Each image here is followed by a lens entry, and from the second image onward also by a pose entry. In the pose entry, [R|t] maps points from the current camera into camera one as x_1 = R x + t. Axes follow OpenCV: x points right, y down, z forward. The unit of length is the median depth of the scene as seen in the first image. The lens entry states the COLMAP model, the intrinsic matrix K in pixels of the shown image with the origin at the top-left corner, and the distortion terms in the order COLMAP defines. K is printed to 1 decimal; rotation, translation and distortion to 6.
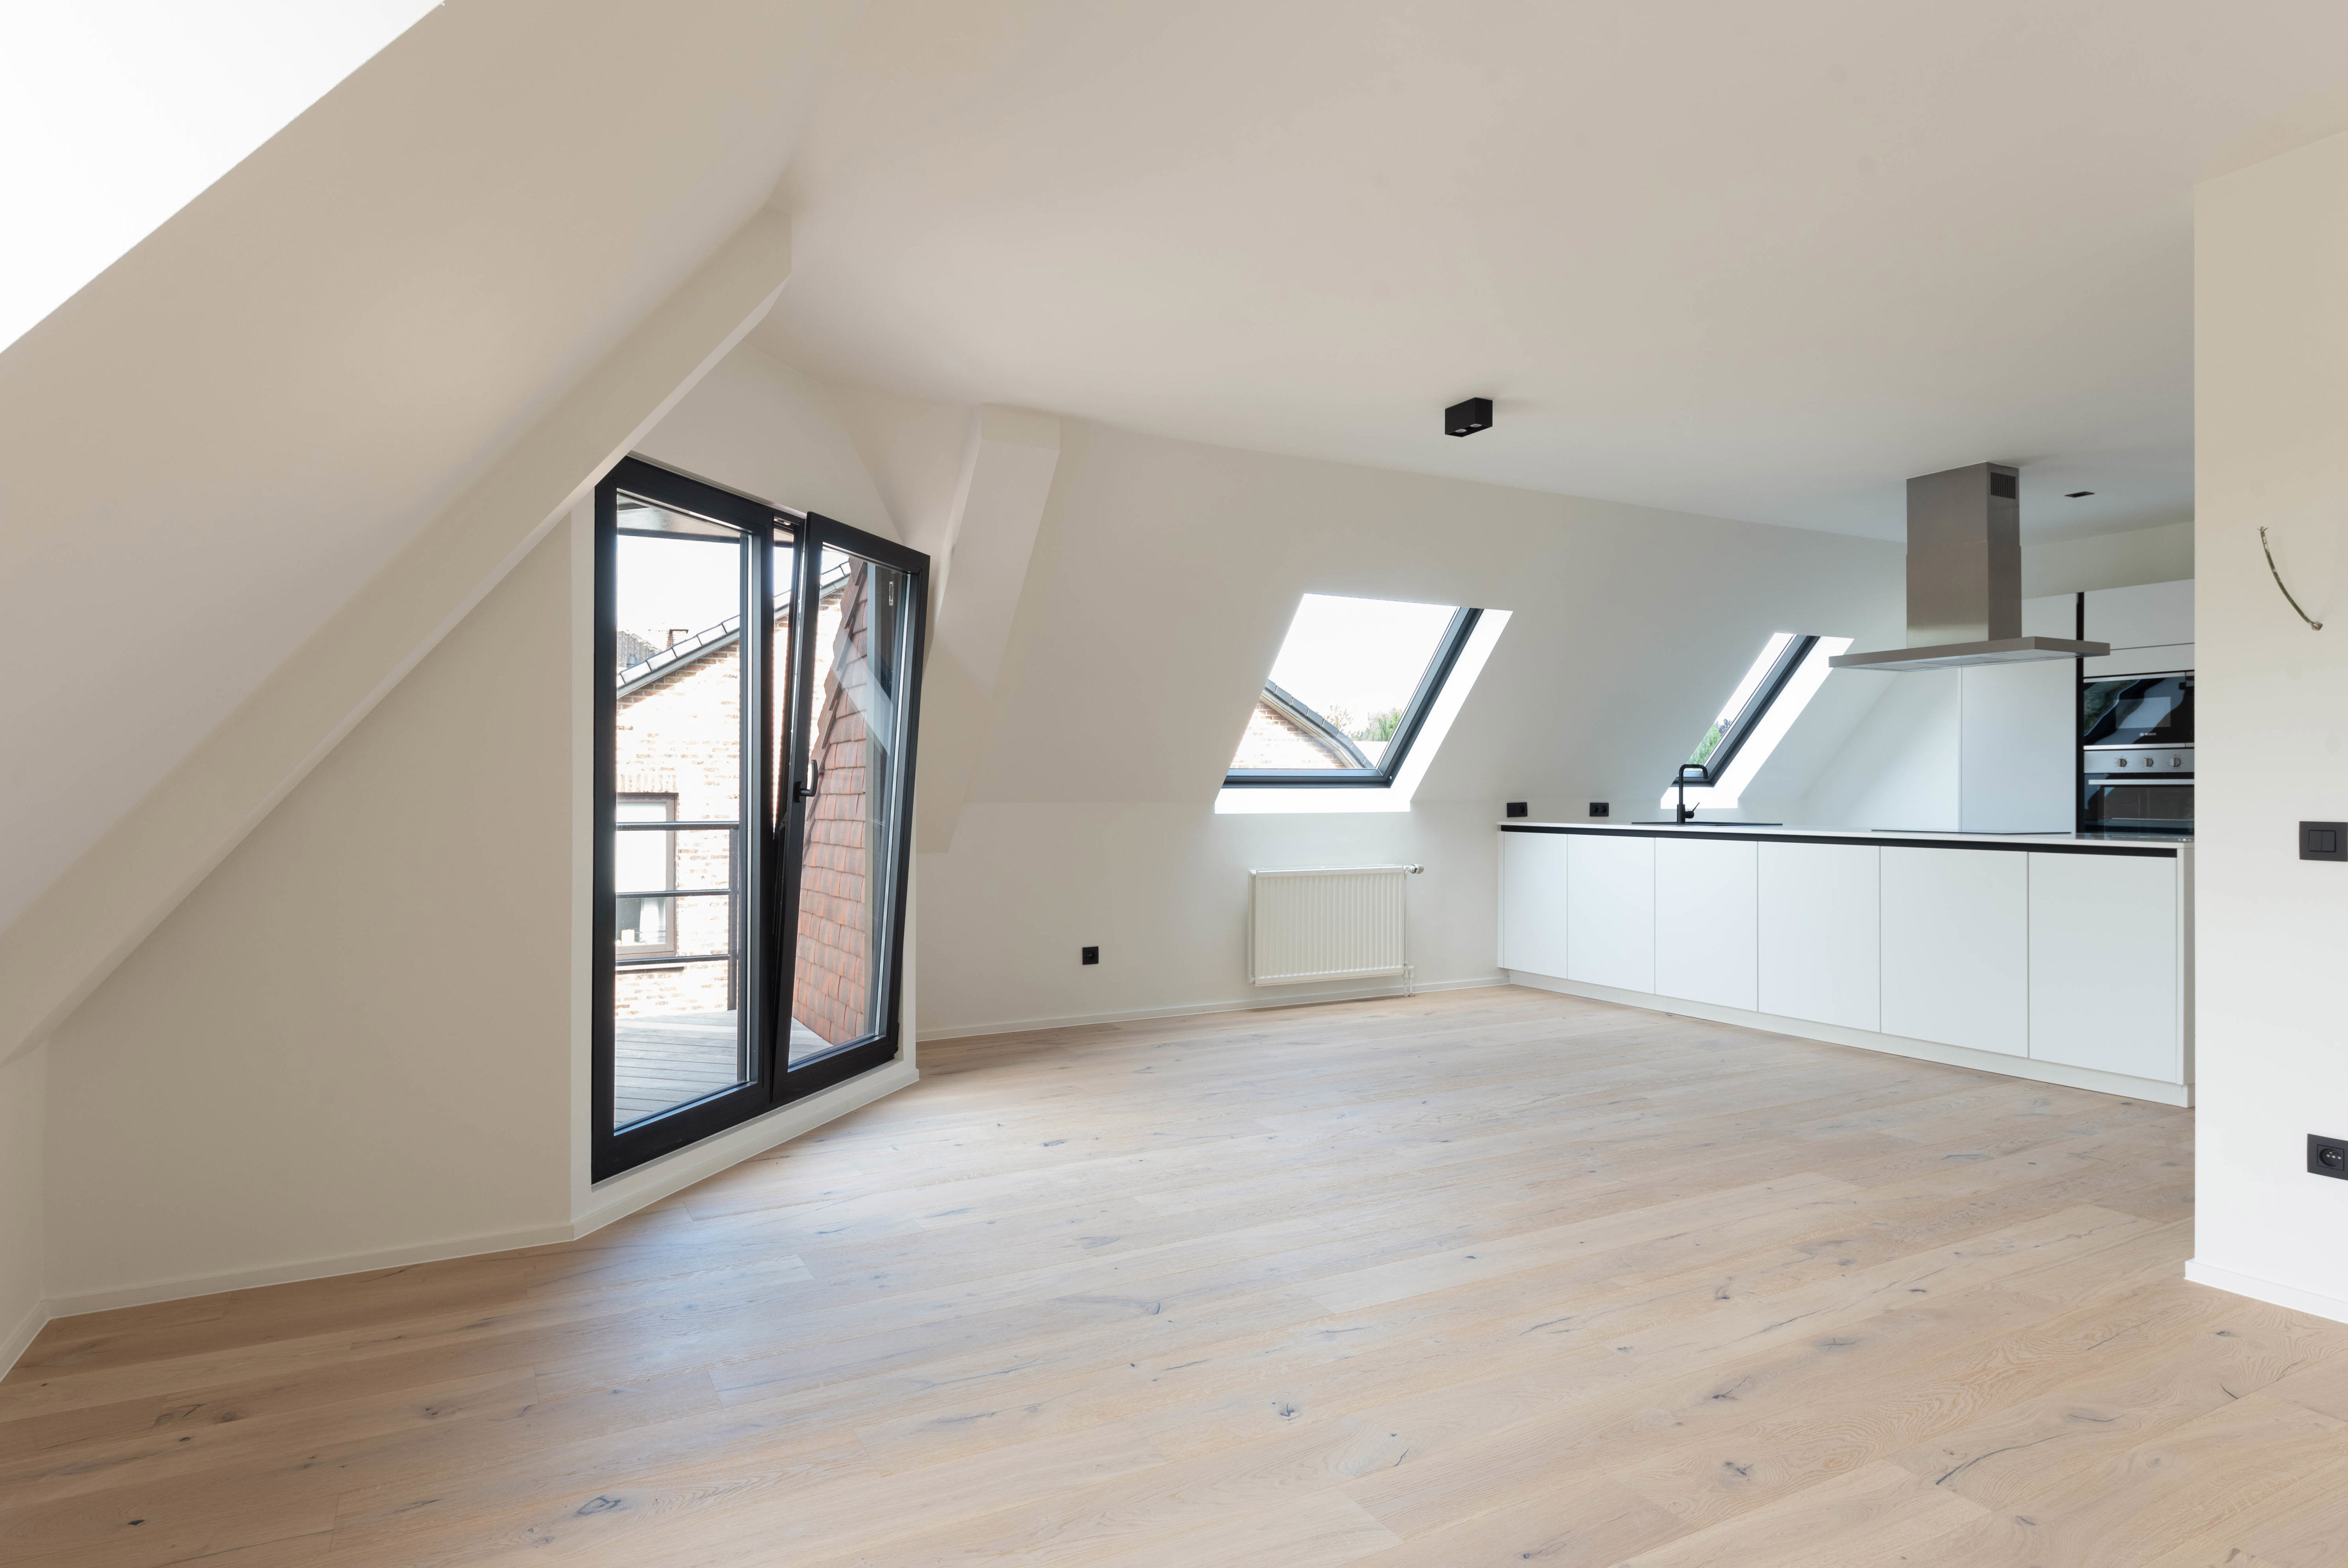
lens RADIAL K [[1318.7, 0, 1174.0], [0, 1318.7, 784.0], [0, 0, 1]] dist [0.005722, -0.000611]
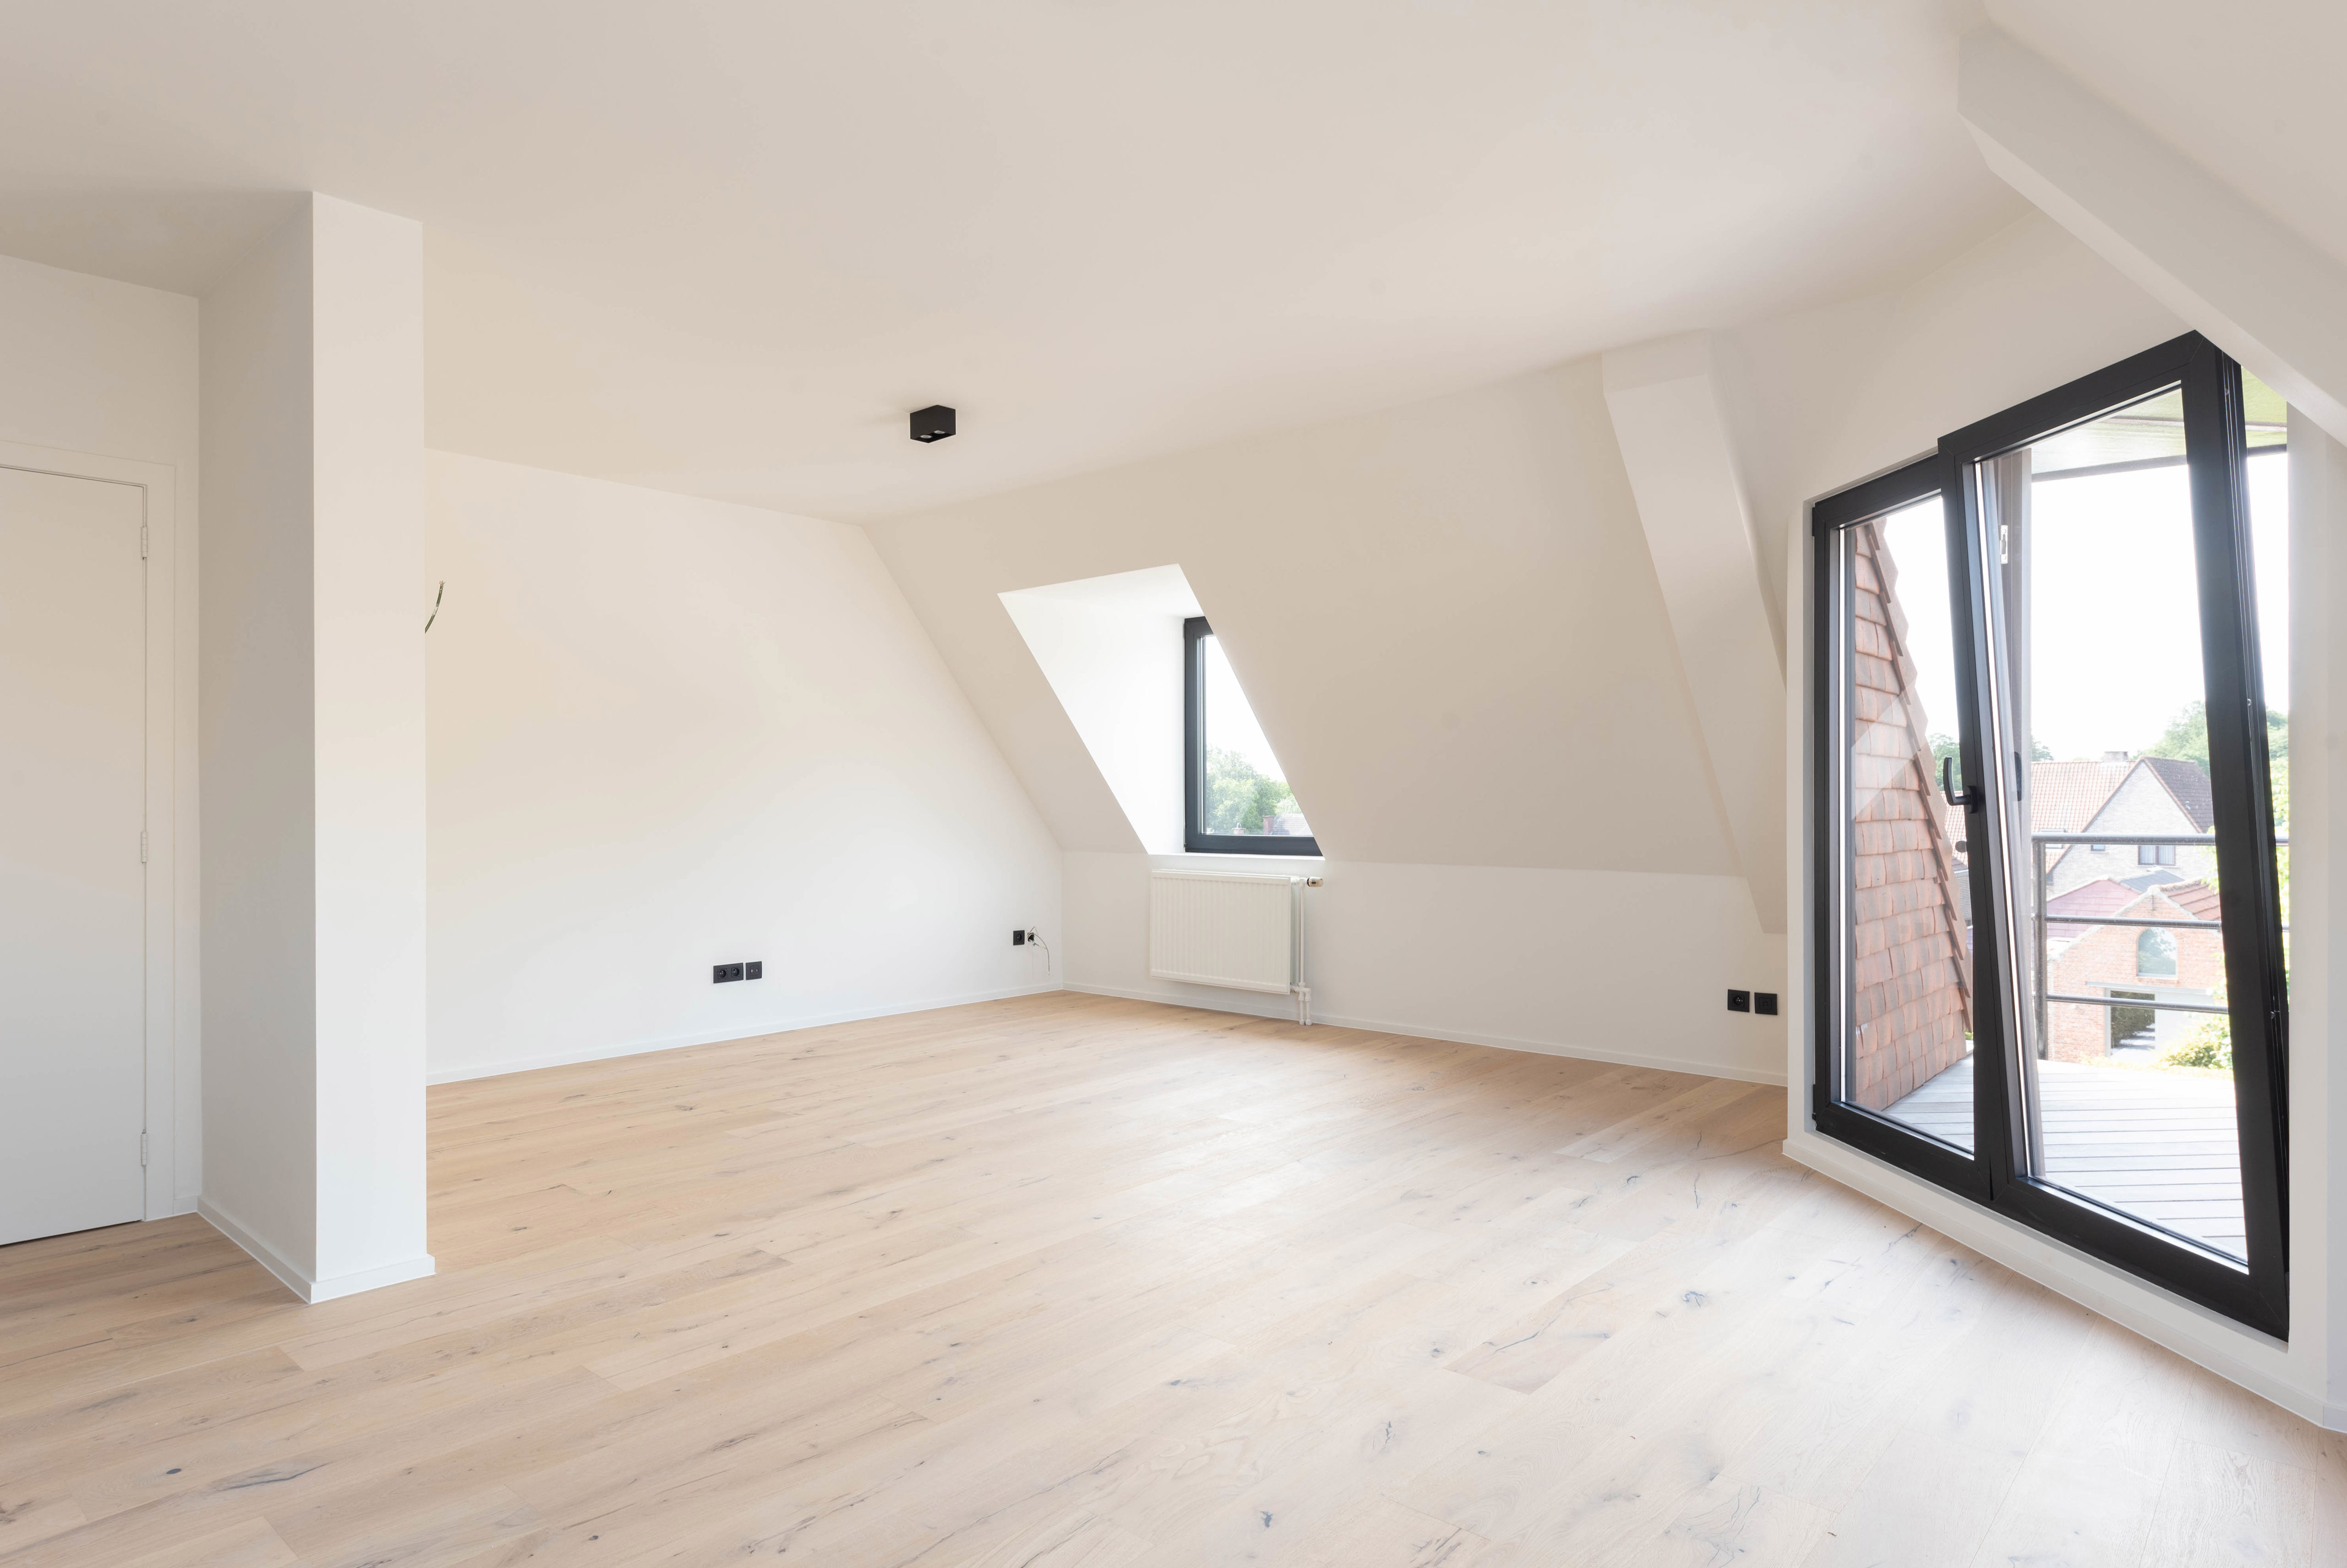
lens RADIAL K [[1318.1, 0, 1173.5], [0, 1318.1, 784.0], [0, 0, 1]] dist [0.005722, -0.000611]
pose [[-0.940263, 0.002024, -0.340444, 0.541178], [0.004666, 0.999965, -0.006941, -0.001805], [0.340418, -0.008115, -0.940239, 2.065042]]
